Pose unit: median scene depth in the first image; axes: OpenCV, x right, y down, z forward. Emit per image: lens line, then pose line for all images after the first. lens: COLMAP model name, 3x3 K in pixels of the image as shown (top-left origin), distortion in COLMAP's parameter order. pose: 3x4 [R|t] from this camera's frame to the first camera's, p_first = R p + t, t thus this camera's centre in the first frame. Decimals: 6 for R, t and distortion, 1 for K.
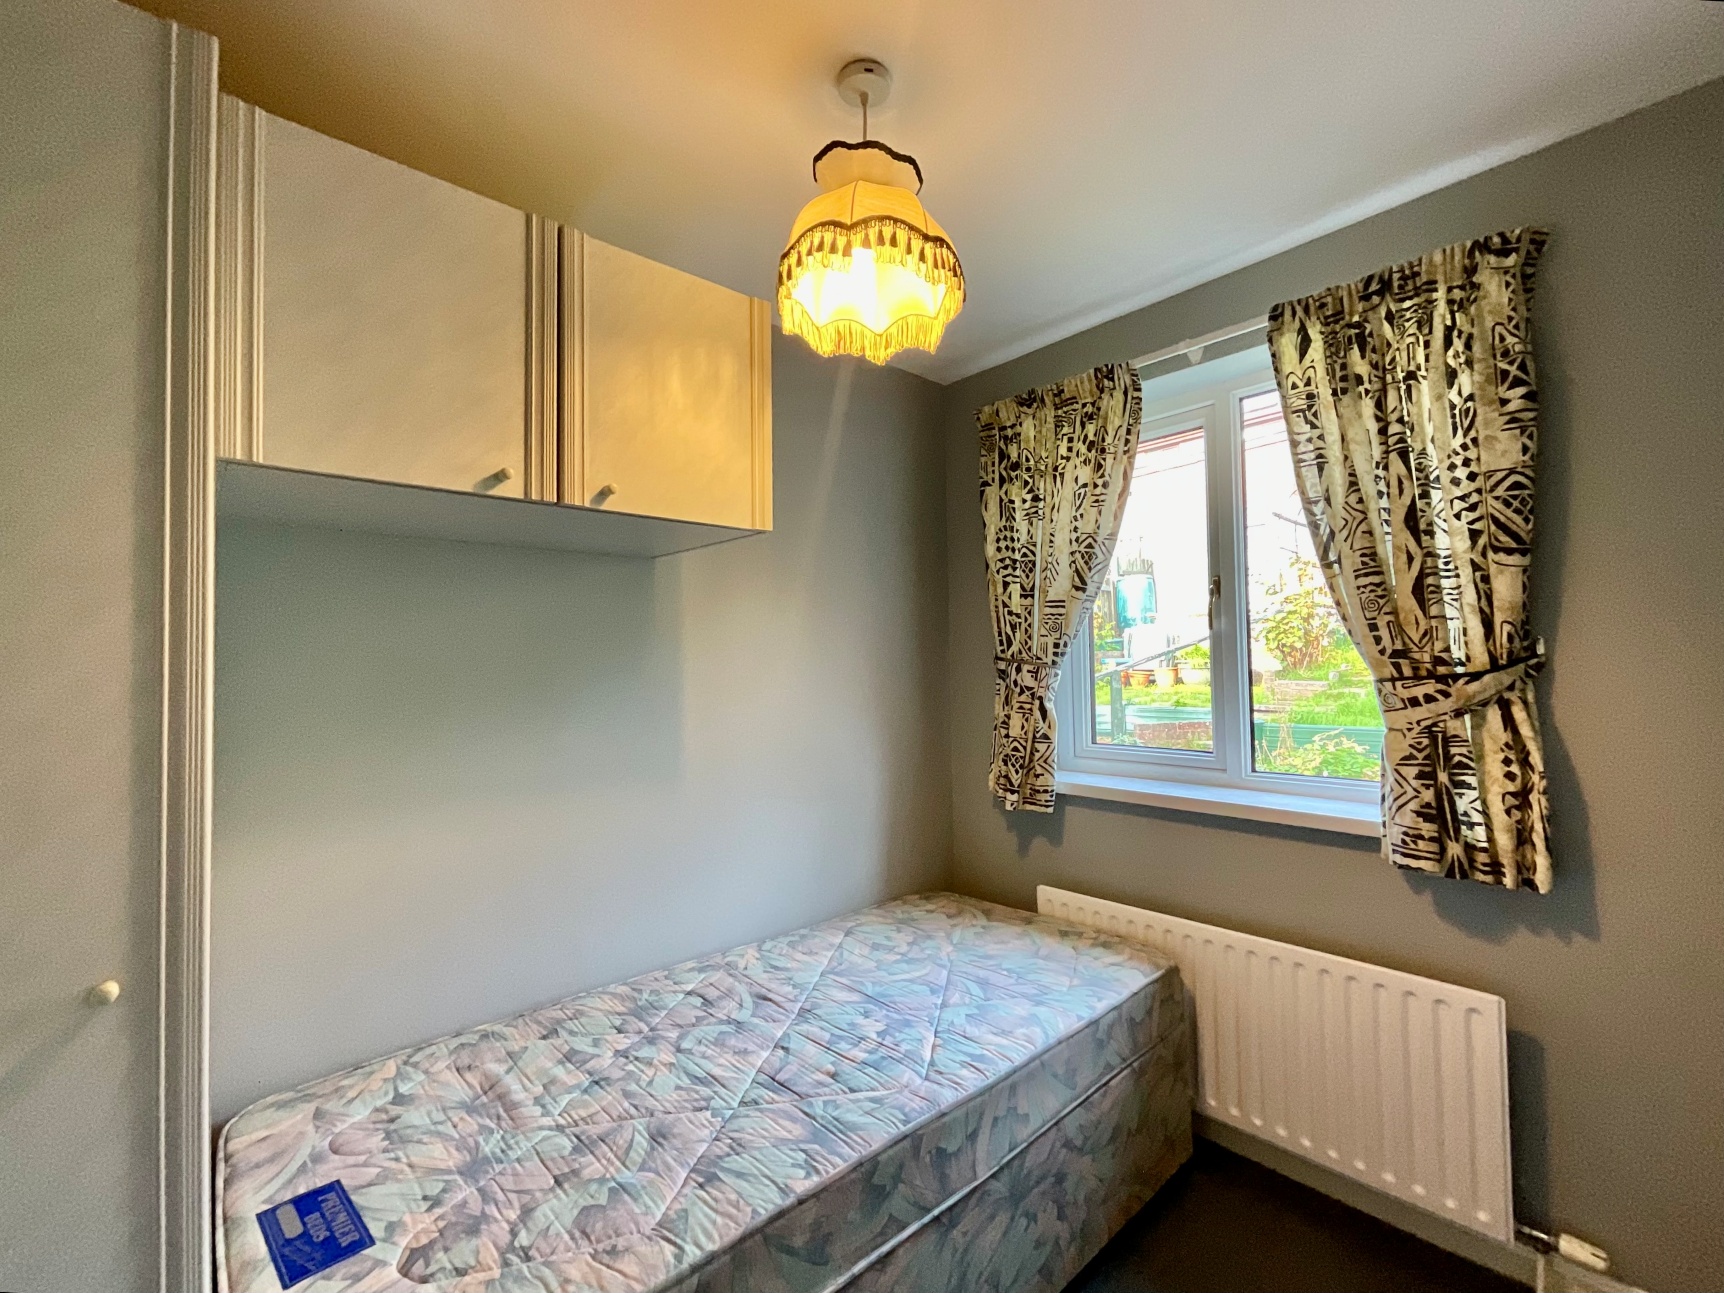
lens RADIAL K [[733.5, 0, 861.0], [0, 733.5, 649.4], [0, 0, 1]] dist [0.000601, -0.000042]
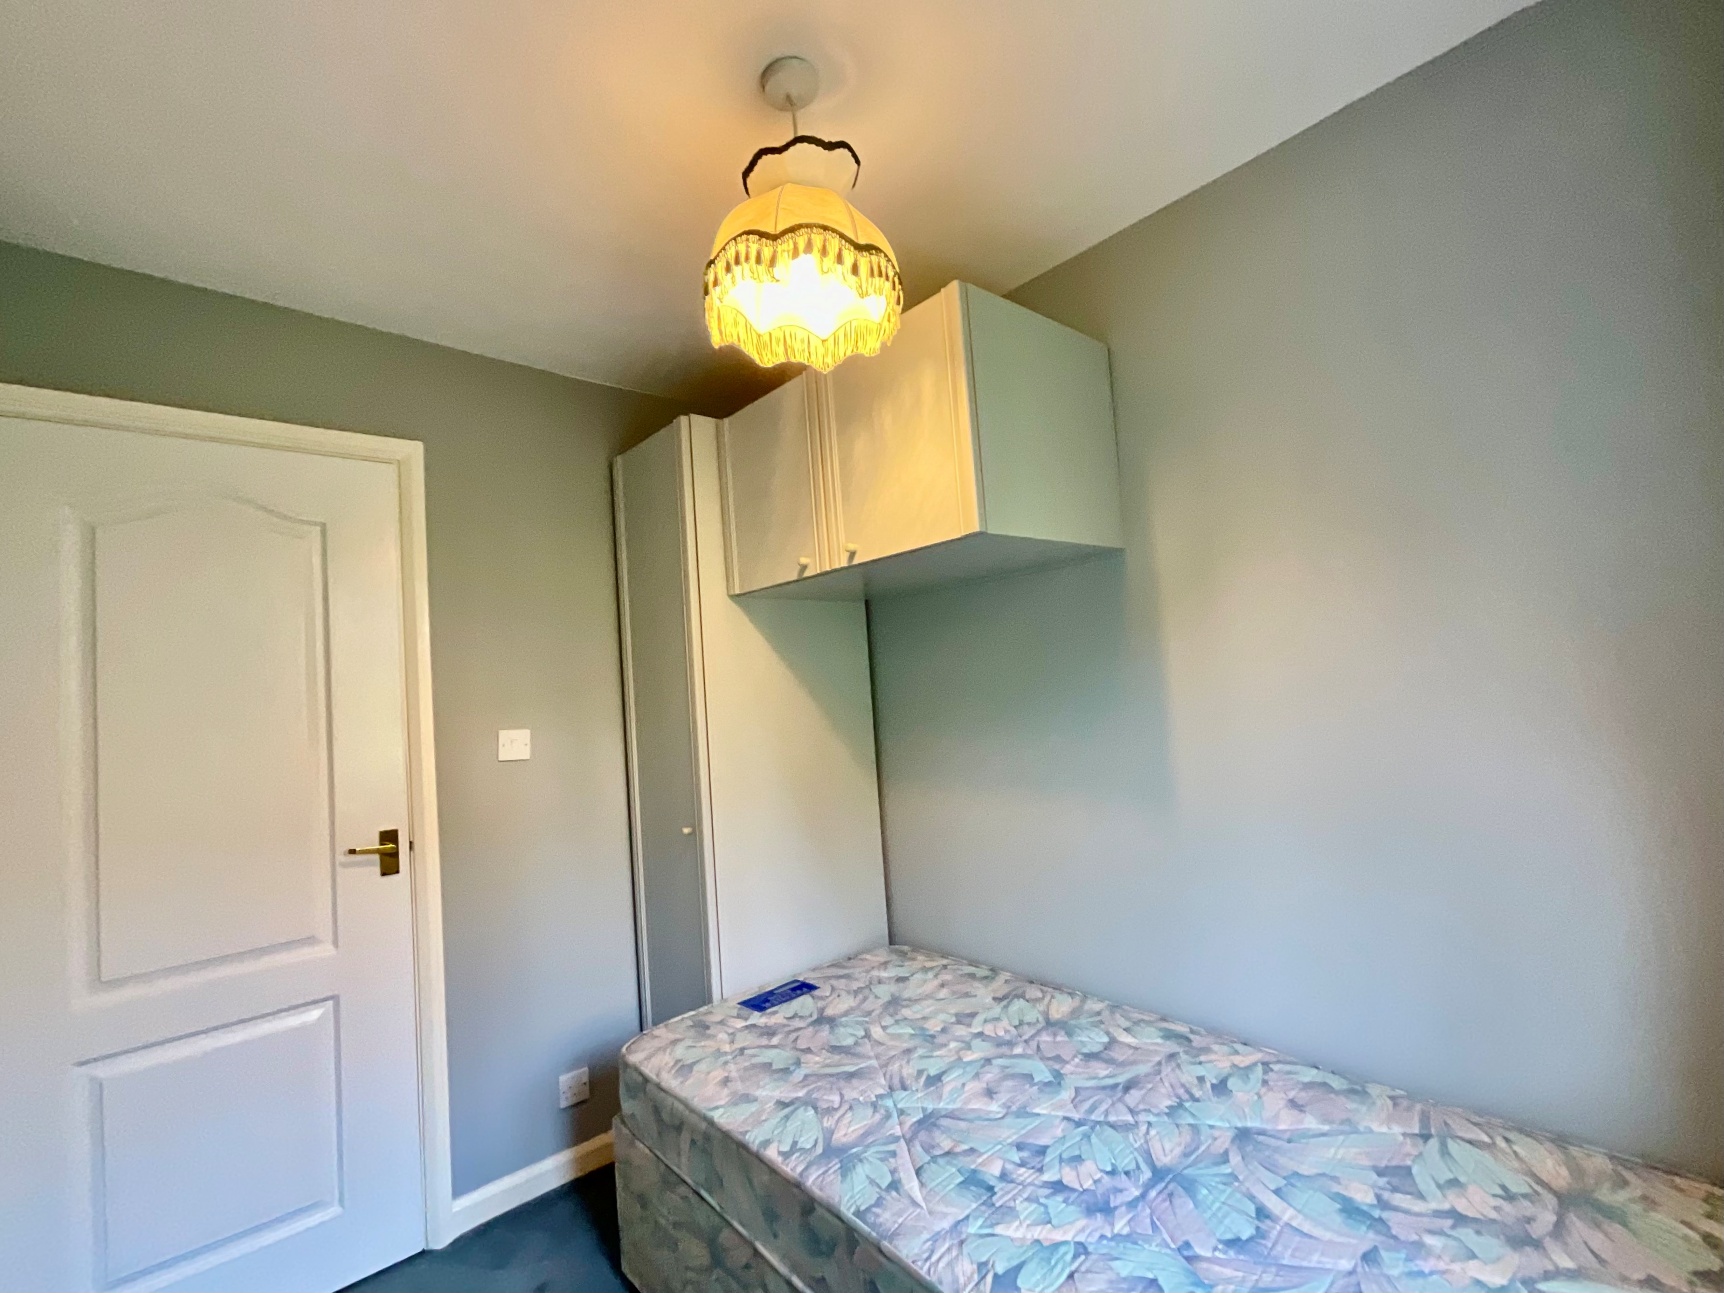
lens RADIAL K [[725.6, 0, 838.0], [0, 725.6, 646.0], [0, 0, 1]] dist [0.000013, 0.000366]
pose [[0.005327, -0.044325, -0.999003, 0.800952], [0.091991, 0.994803, -0.043648, -0.000829], [0.995746, -0.091667, 0.009377, 0.852542]]
